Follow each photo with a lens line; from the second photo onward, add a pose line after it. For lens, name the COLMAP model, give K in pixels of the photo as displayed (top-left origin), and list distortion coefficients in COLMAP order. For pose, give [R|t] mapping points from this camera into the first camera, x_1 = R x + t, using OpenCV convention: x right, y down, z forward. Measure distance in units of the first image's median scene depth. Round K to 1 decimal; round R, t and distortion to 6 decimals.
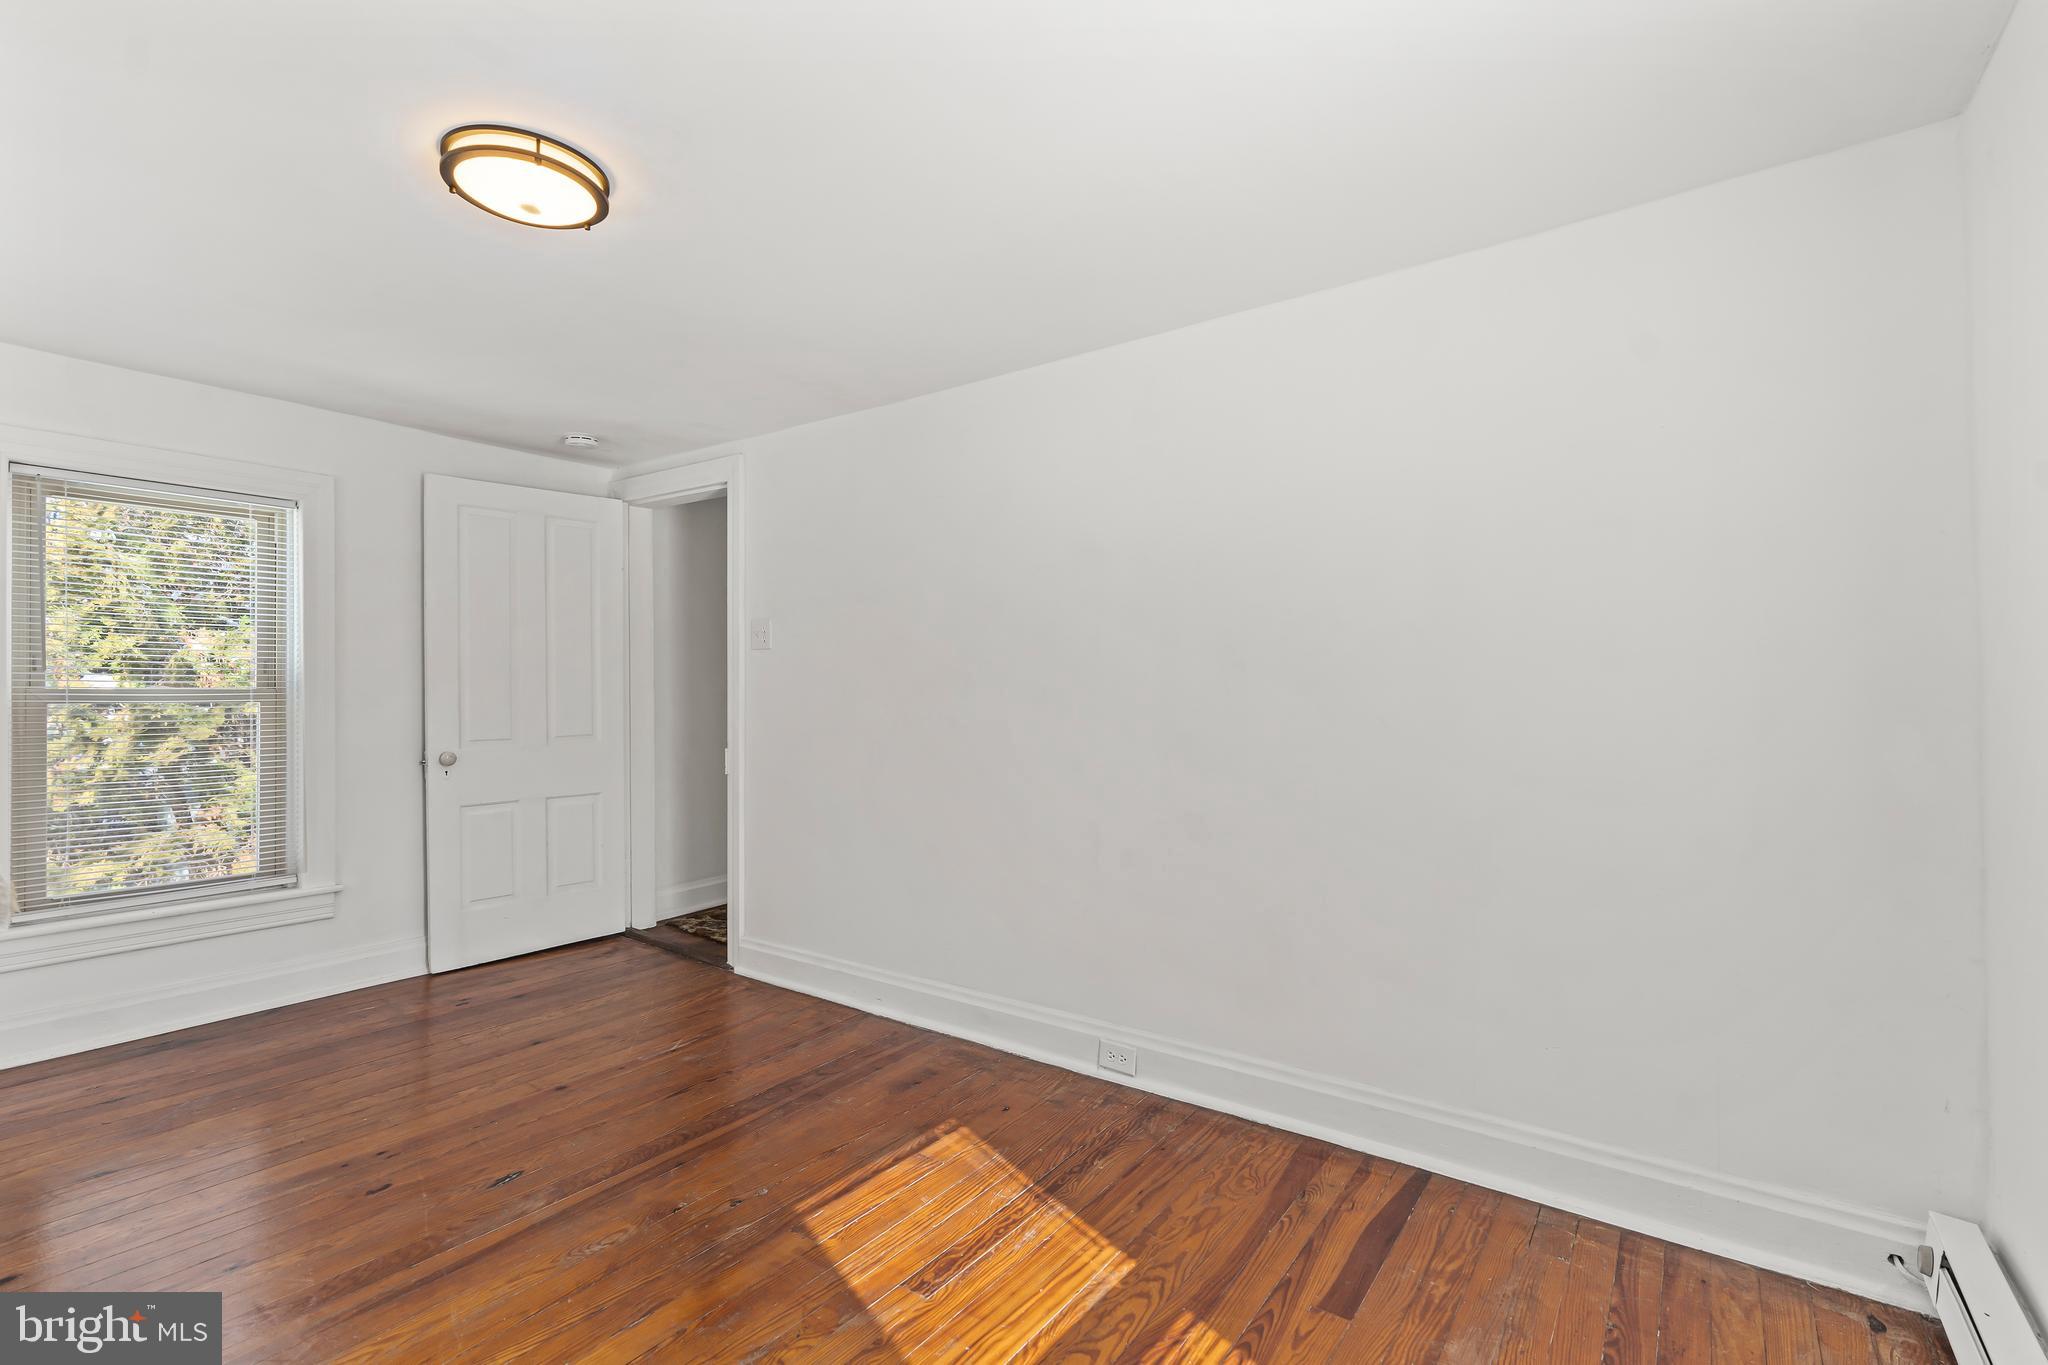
lens RADIAL K [[936.6, 0, 1031.1], [0, 936.6, 694.2], [0, 0, 1]] dist [-0.005833, 0.000964]
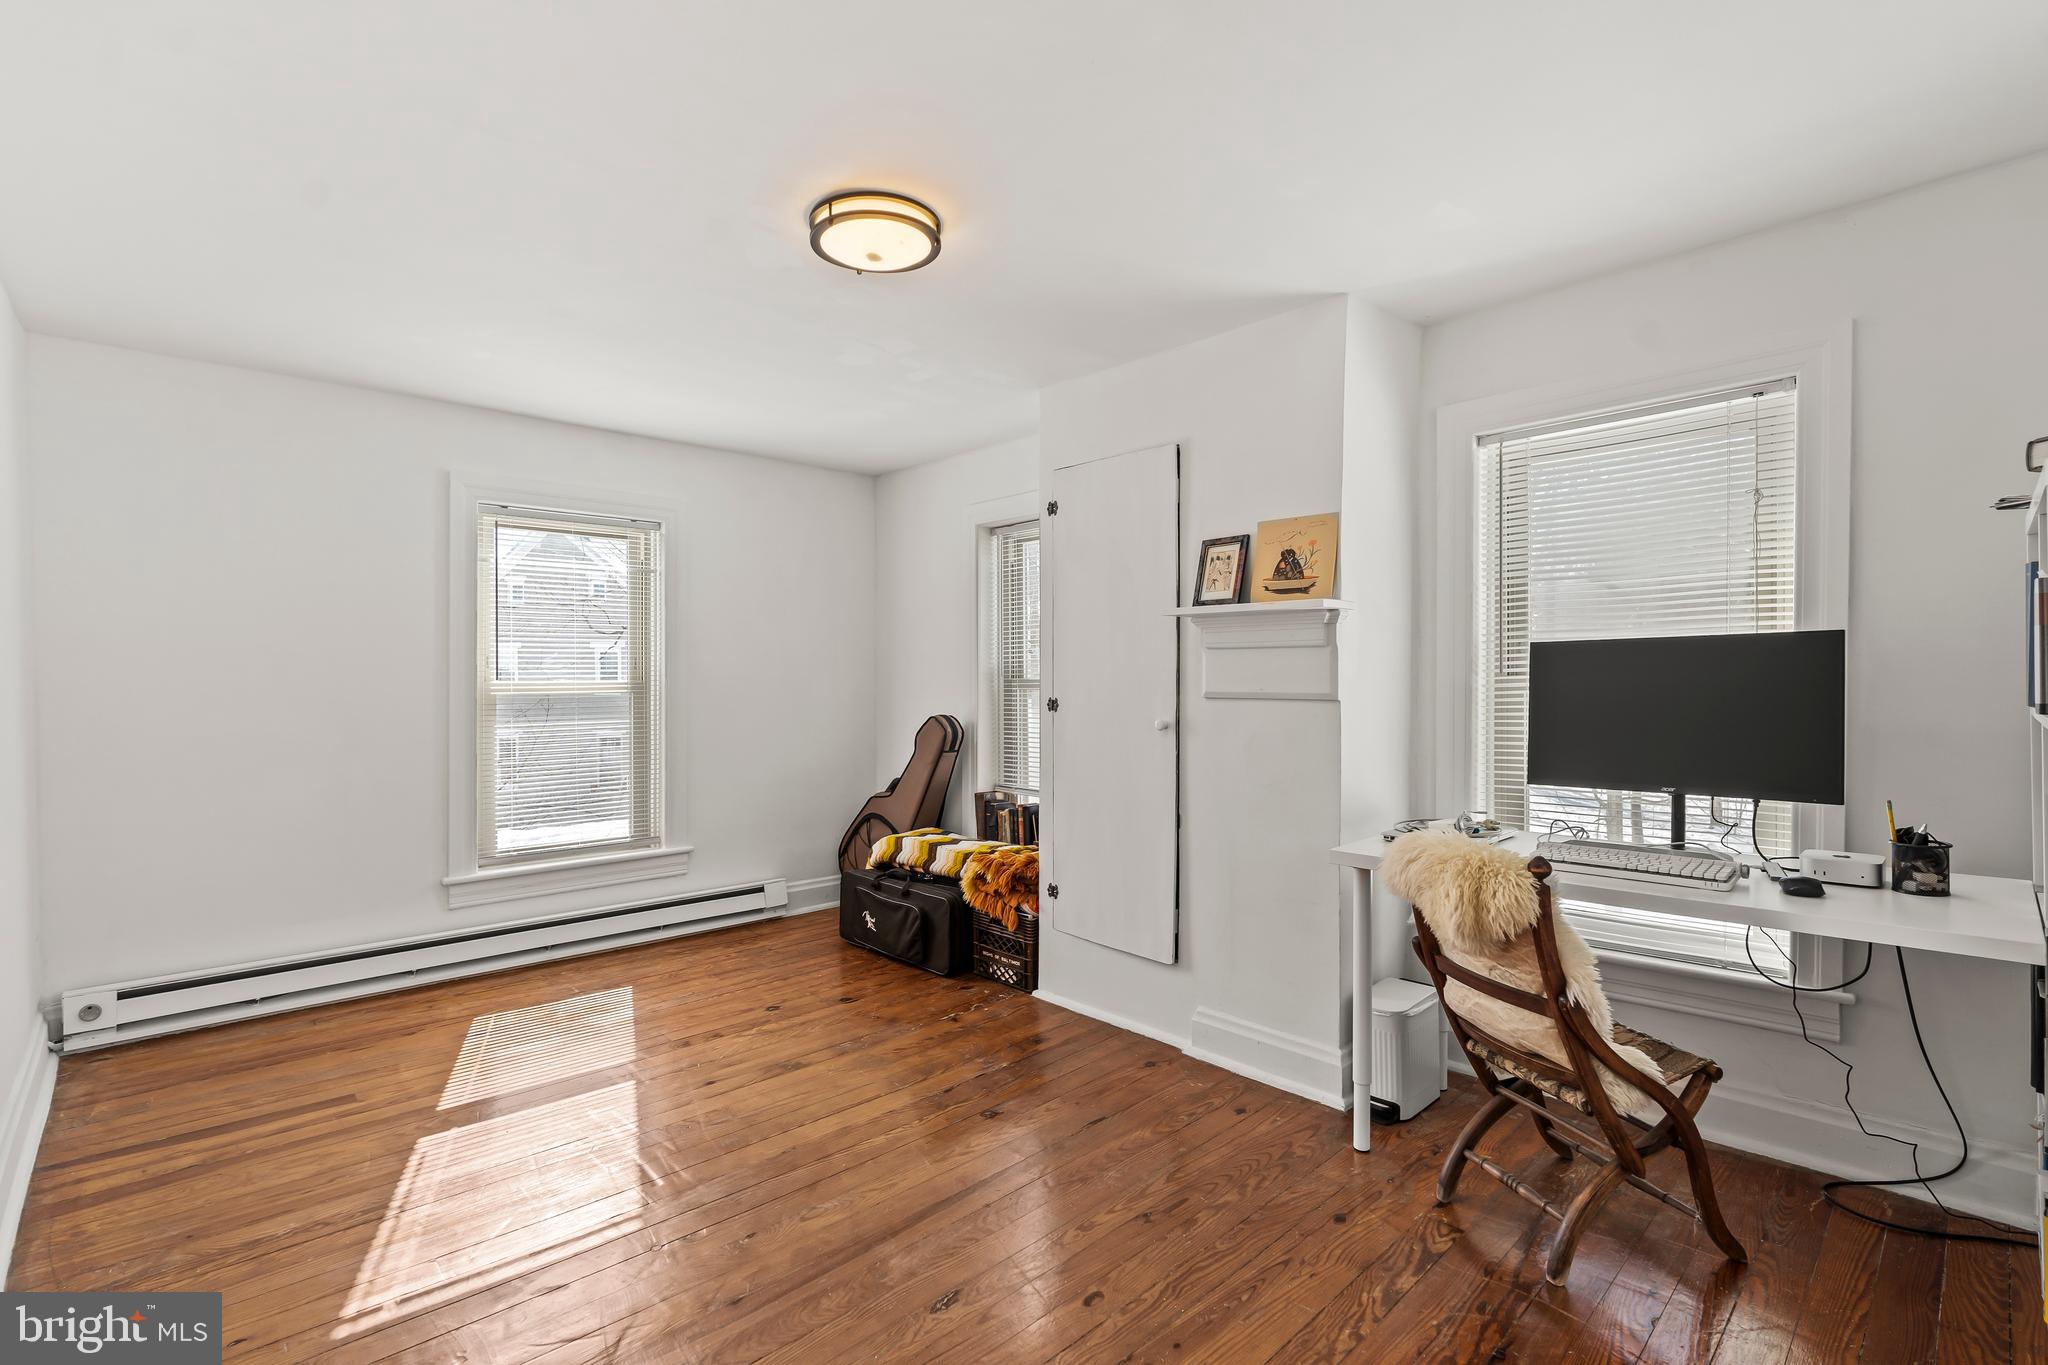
lens RADIAL K [[936.6, 0, 1031.1], [0, 936.6, 694.2], [0, 0, 1]] dist [-0.005833, 0.000964]
pose [[-0.986833, -0.000530, 0.161744, -0.826624], [0.002456, 0.999830, 0.018256, -0.009275], [-0.161726, 0.018413, -0.986664, 1.914455]]
